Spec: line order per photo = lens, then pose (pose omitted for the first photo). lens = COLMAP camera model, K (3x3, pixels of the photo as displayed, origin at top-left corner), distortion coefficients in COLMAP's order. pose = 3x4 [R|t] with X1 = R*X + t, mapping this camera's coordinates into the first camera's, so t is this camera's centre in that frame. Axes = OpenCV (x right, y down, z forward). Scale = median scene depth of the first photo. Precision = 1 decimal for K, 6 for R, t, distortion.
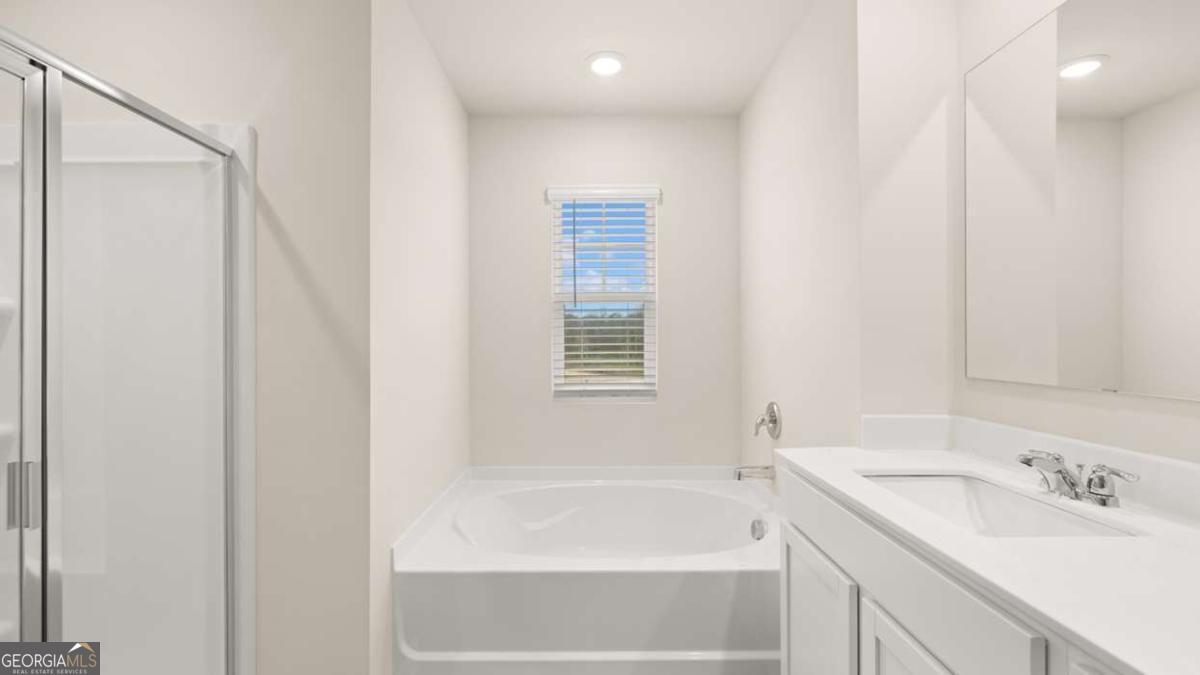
lens RADIAL K [[503.3, 0, 595.3], [0, 503.3, 338.7], [0, 0, 1]] dist [0.000370, 0.000502]
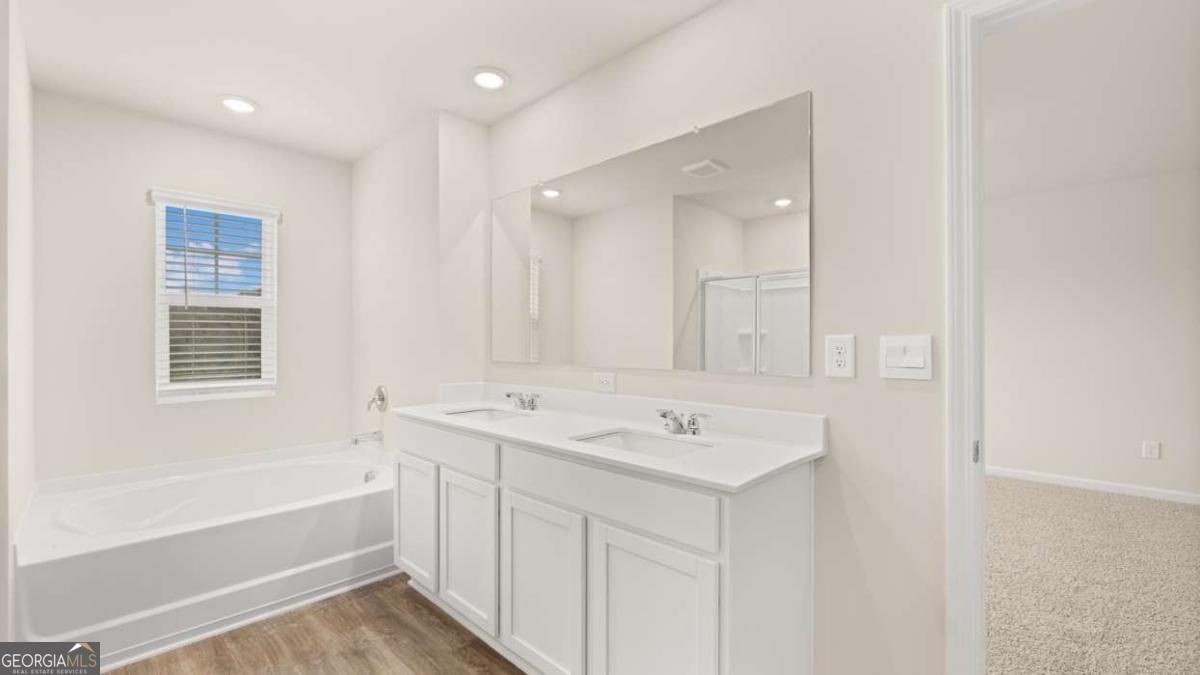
lens RADIAL K [[503.3, 0, 595.3], [0, 503.3, 338.7], [0, 0, 1]] dist [0.000370, 0.000502]
pose [[0.704681, 0.006167, 0.709498, -0.223779], [-0.004583, 0.999981, -0.004140, -0.001038], [-0.709510, -0.000334, 0.704695, -0.413241]]
